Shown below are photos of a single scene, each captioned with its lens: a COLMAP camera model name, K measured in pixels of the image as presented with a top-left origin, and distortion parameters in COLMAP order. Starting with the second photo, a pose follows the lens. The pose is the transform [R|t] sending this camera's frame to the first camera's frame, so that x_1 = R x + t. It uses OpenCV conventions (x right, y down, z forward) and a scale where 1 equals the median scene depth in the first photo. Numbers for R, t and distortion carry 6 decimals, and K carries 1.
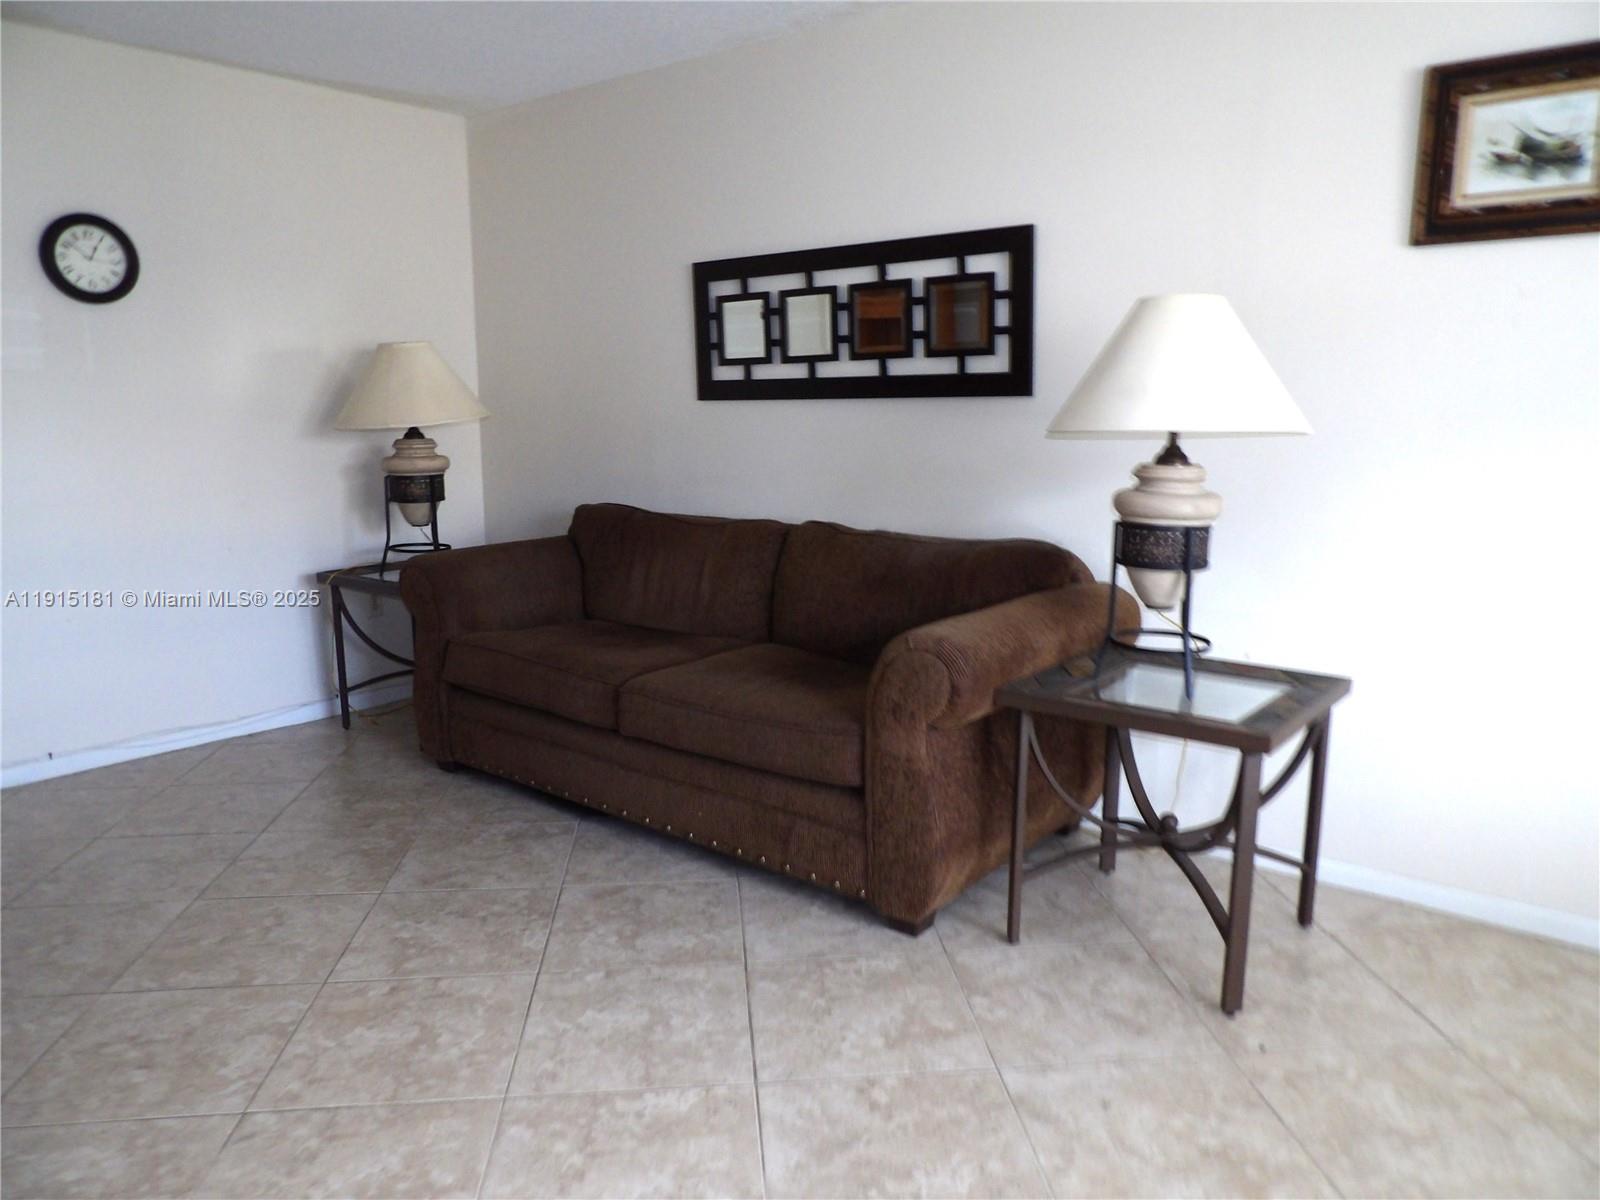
lens RADIAL K [[1151.7, 0, 803.7], [0, 1151.7, 602.0], [0, 0, 1]] dist [-0.025752, 0.032463]
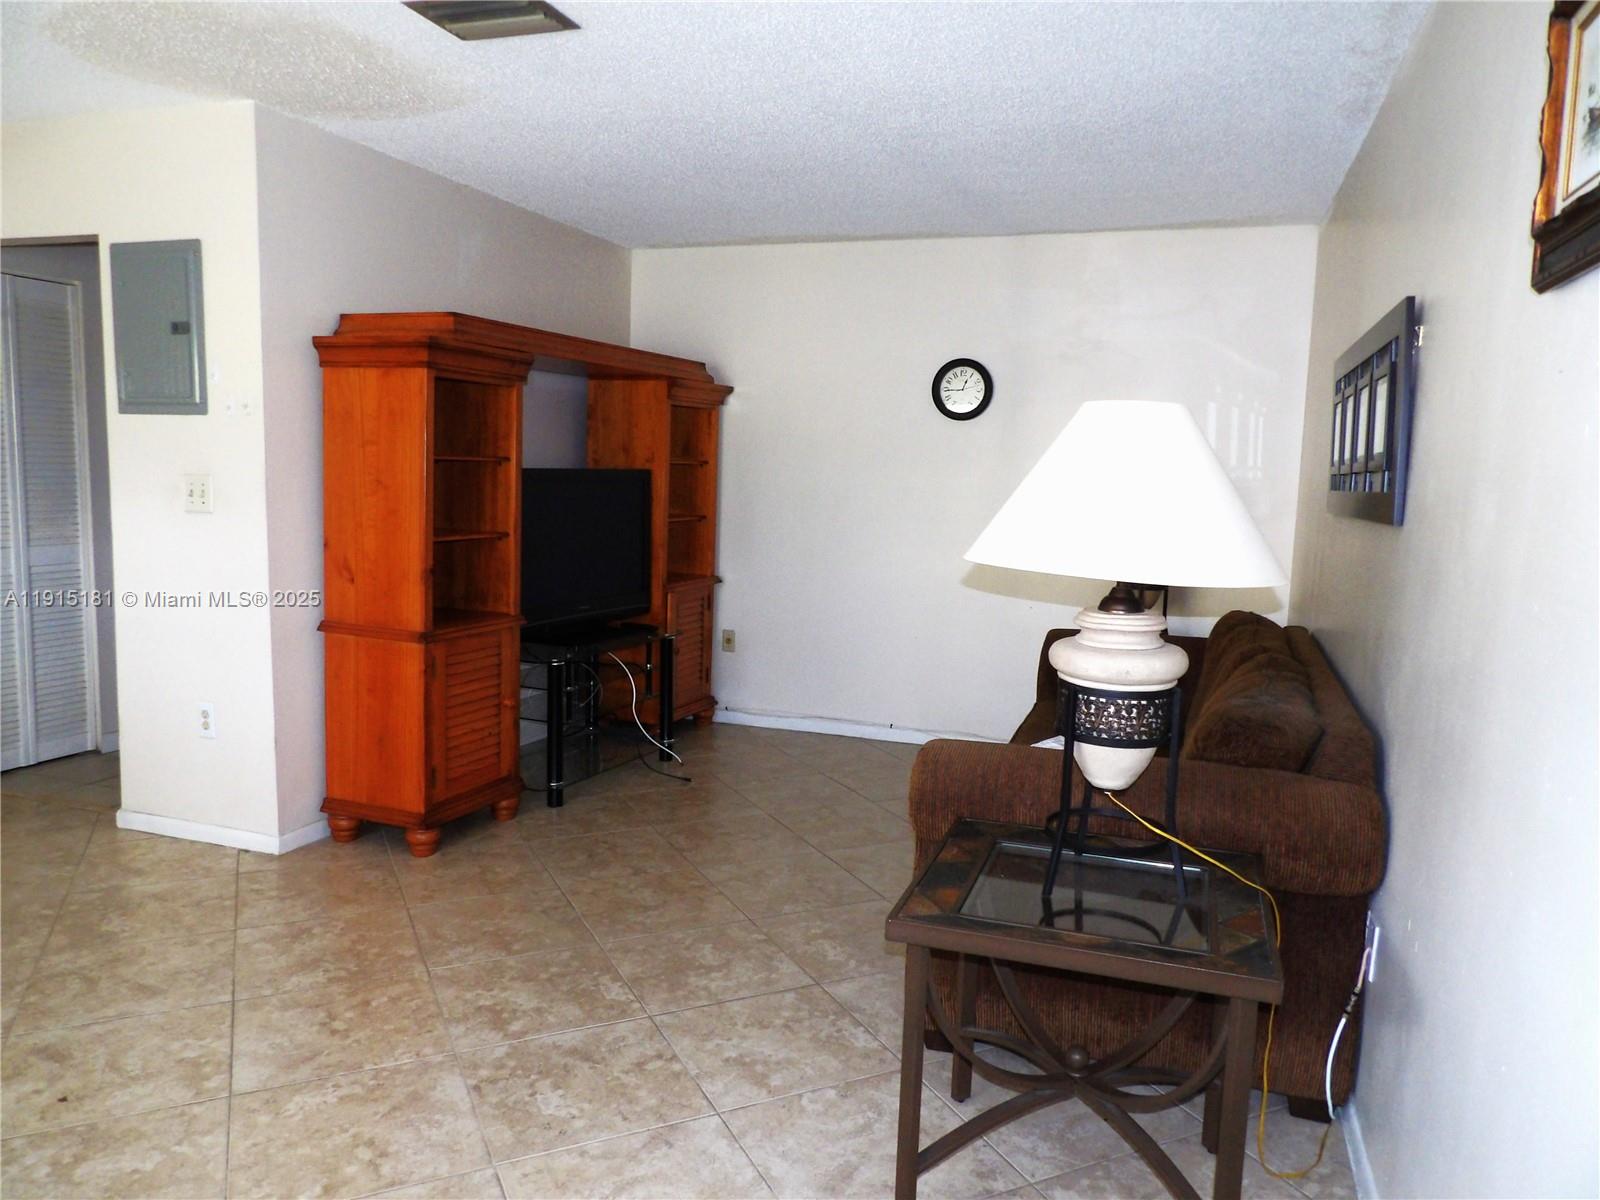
lens RADIAL K [[1151.7, 0, 803.7], [0, 1151.7, 602.0], [0, 0, 1]] dist [-0.025752, 0.032463]
pose [[0.347501, 0.125939, -0.929184, 1.015816], [-0.199810, 0.978126, 0.057846, -0.130290], [0.916143, 0.165559, 0.365064, 0.526486]]
